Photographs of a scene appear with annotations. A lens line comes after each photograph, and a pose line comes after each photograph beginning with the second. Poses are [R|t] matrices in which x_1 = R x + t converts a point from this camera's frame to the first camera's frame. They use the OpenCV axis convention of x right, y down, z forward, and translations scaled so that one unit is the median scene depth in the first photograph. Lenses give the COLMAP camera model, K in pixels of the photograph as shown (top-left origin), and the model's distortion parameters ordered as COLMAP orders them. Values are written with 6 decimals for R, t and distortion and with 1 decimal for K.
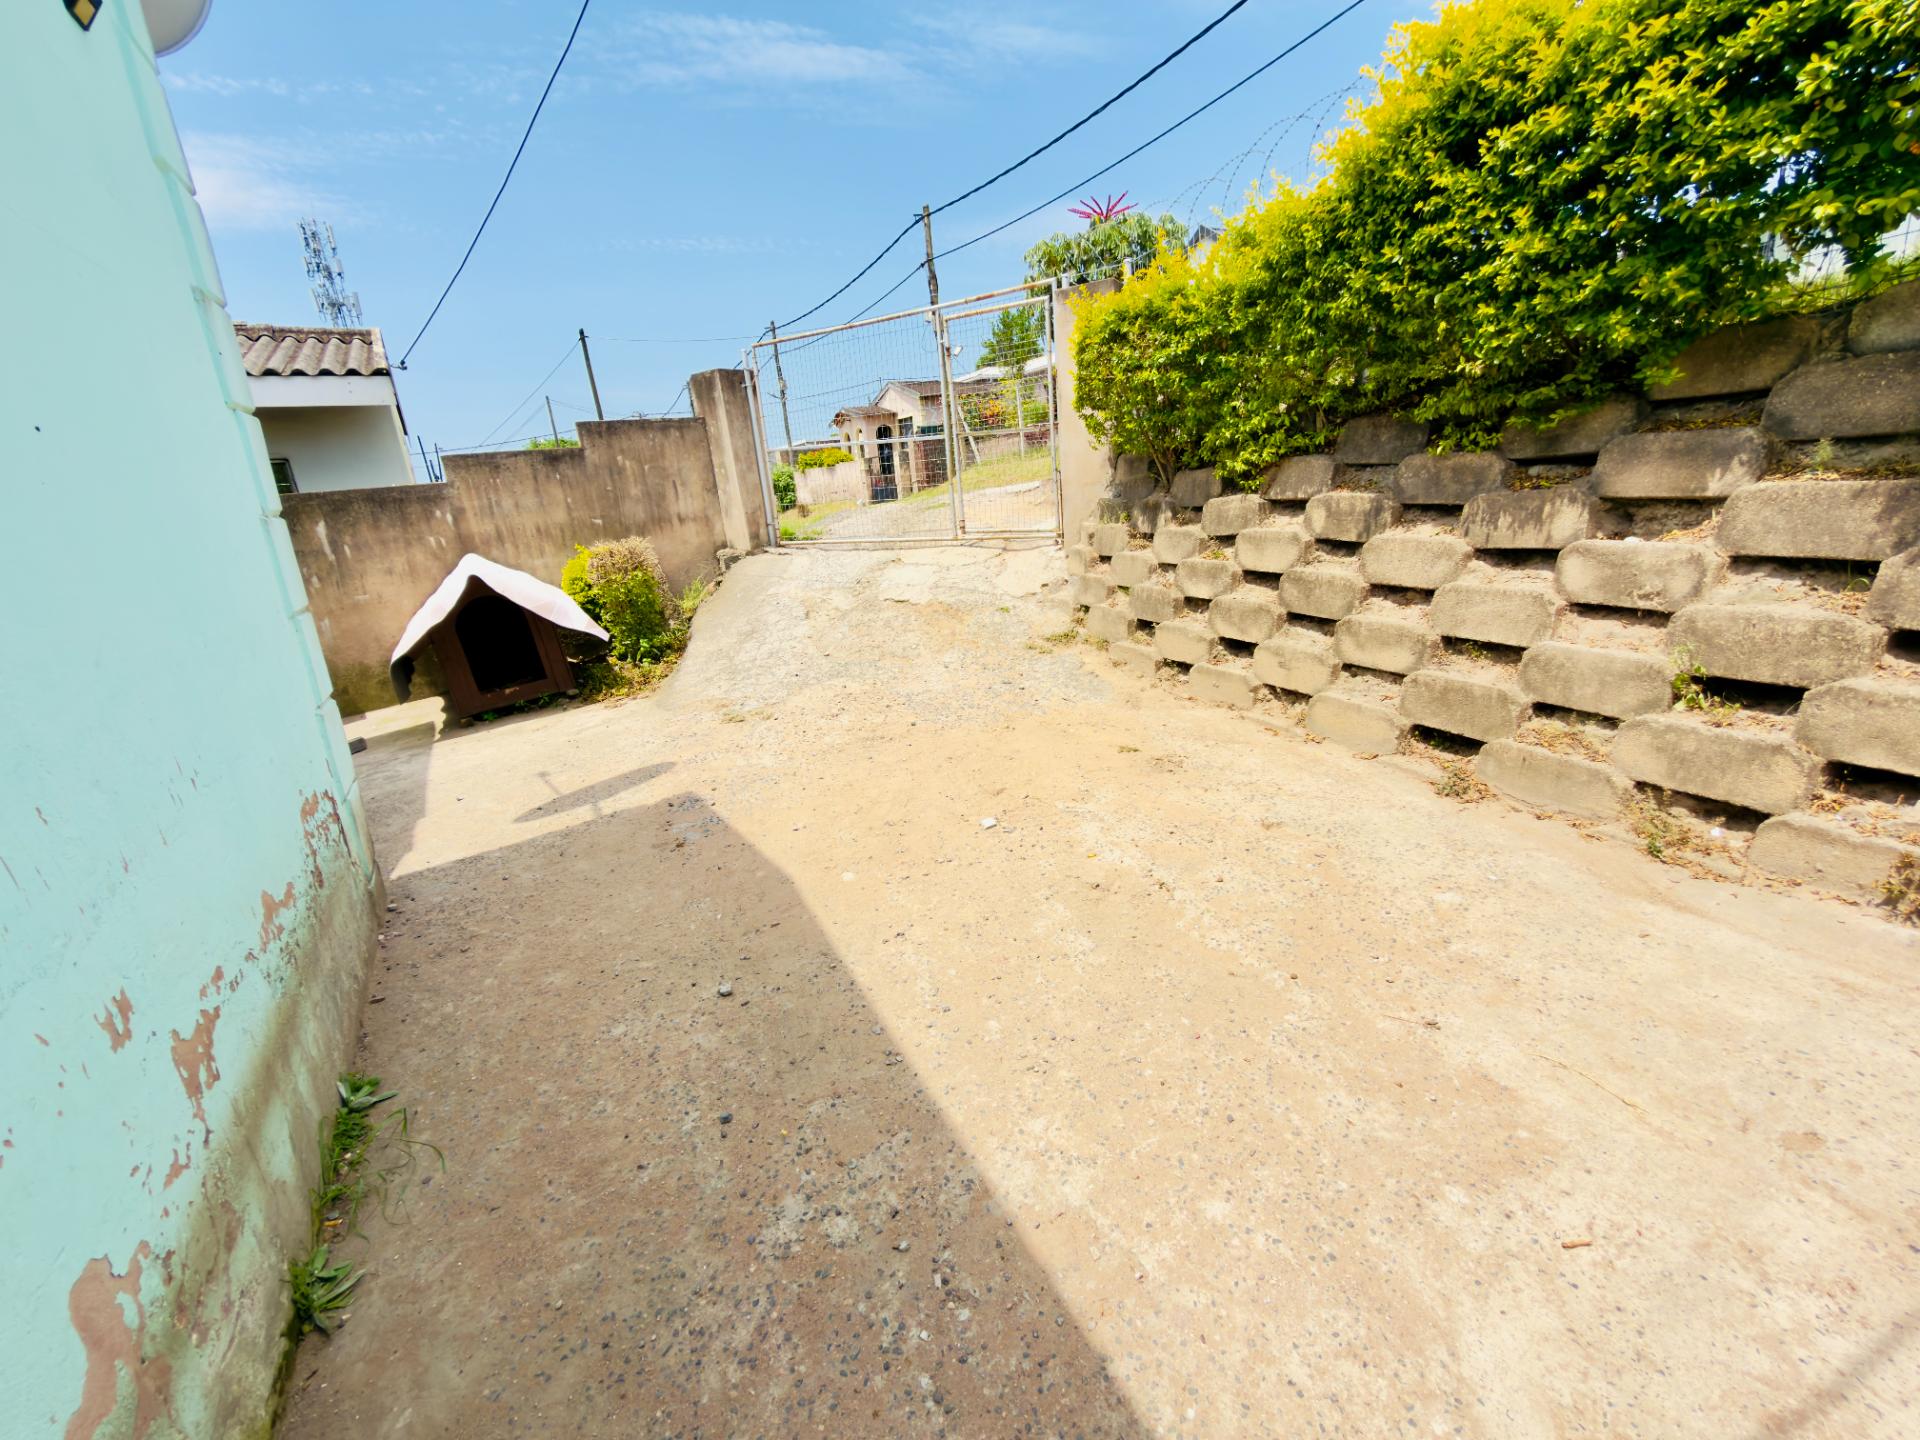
lens RADIAL K [[768.8, 0, 959.8], [0, 768.8, 719.1], [0, 0, 1]] dist [-0.000480, 0.001166]
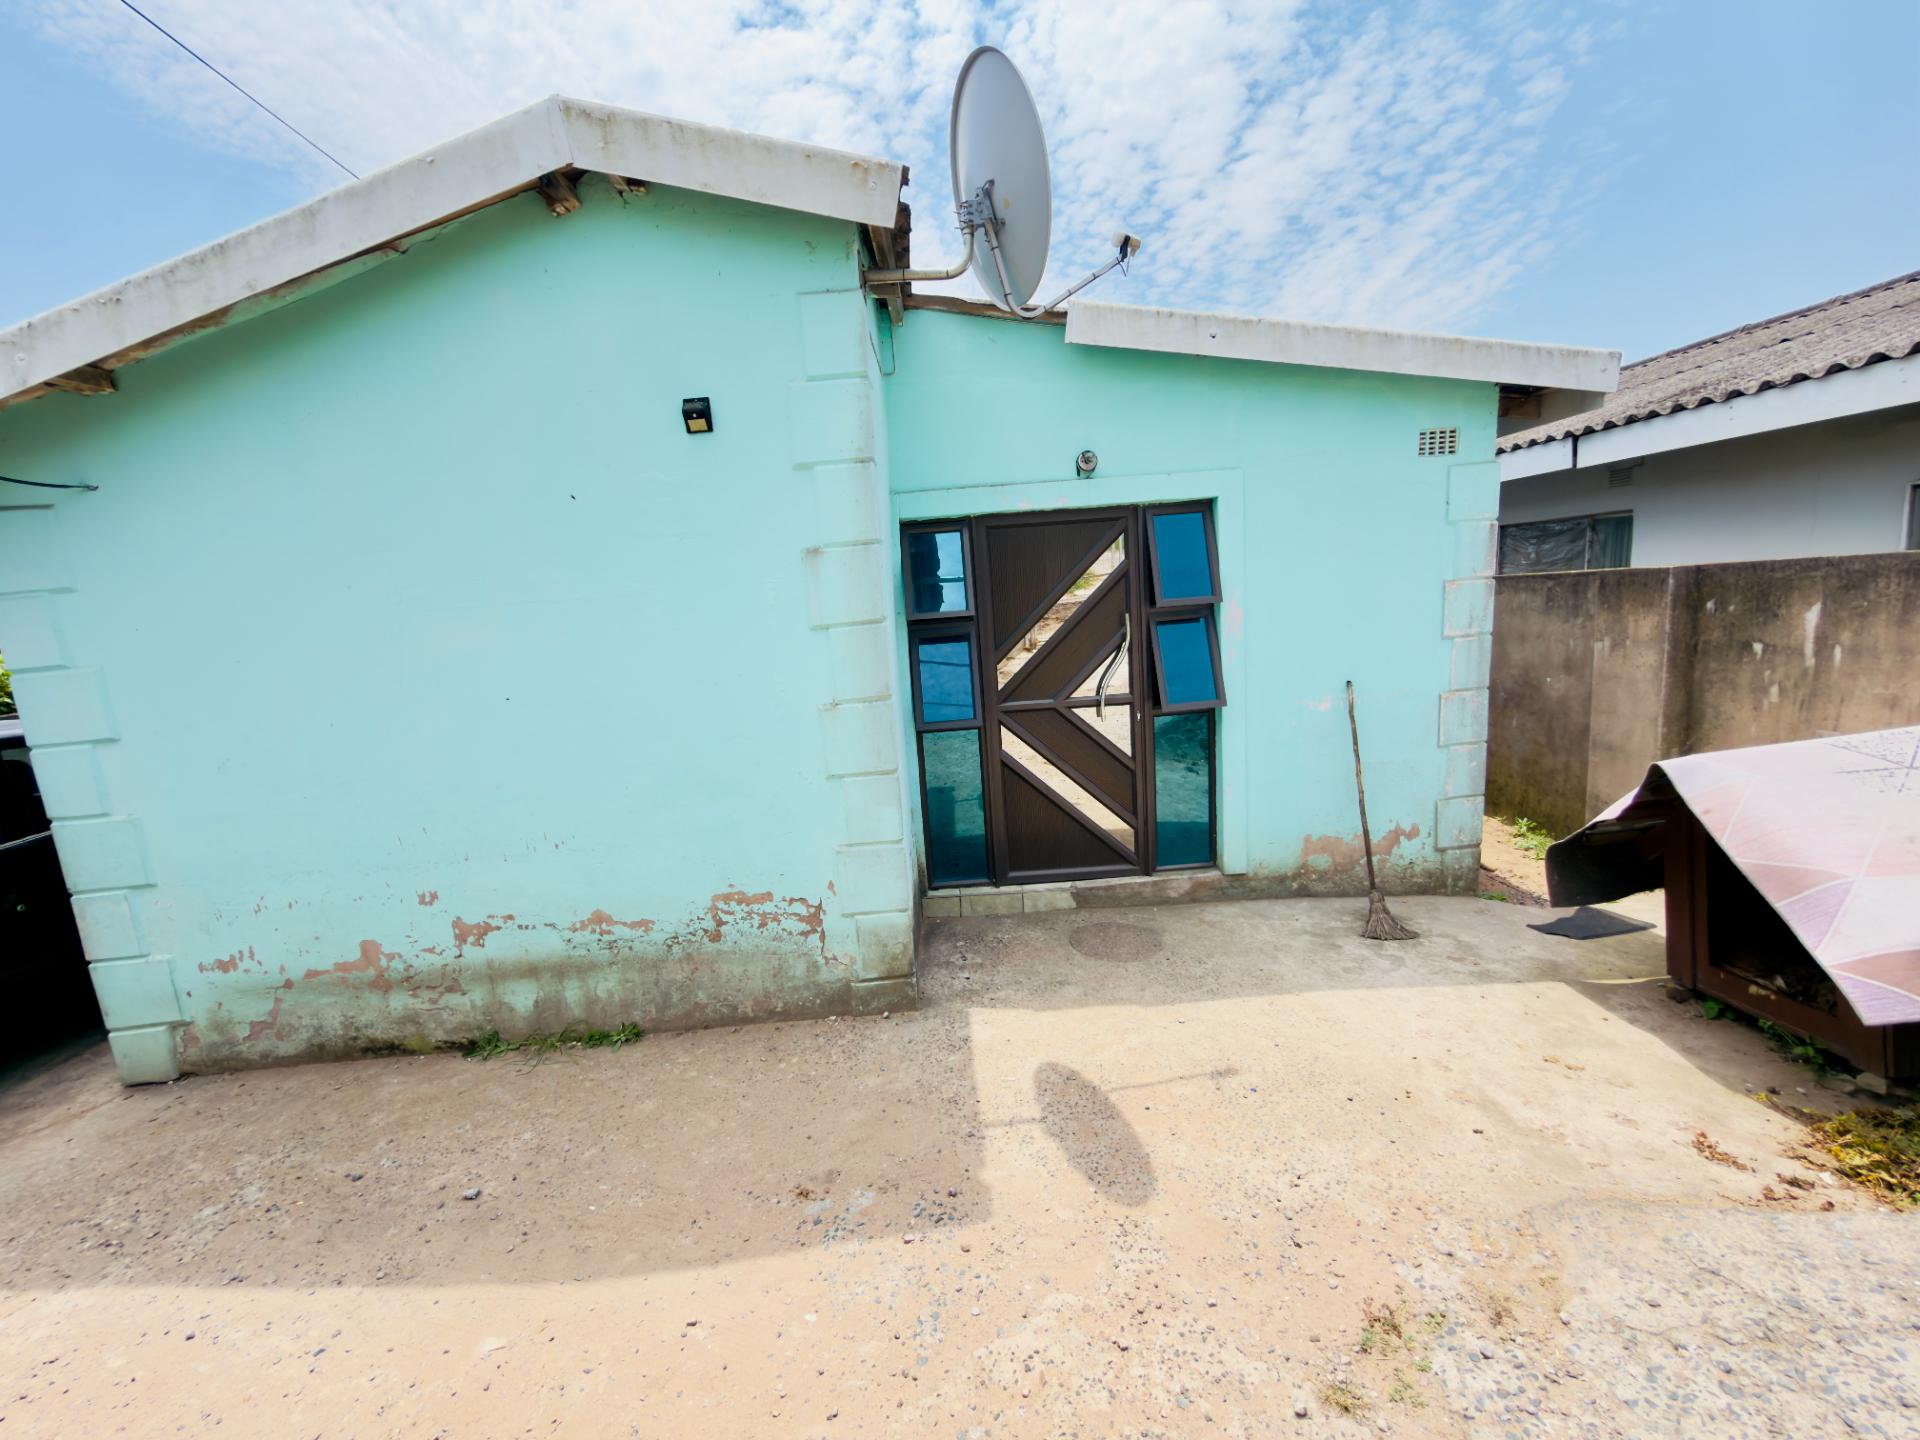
lens RADIAL K [[768.8, 0, 958.6], [0, 768.8, 716.9], [0, 0, 1]] dist [-0.000480, 0.001166]
pose [[-0.502212, 0.252511, -0.827056, 0.057847], [-0.135958, 0.921465, 0.363893, -0.477245], [0.853989, 0.295197, -0.428440, 1.110611]]
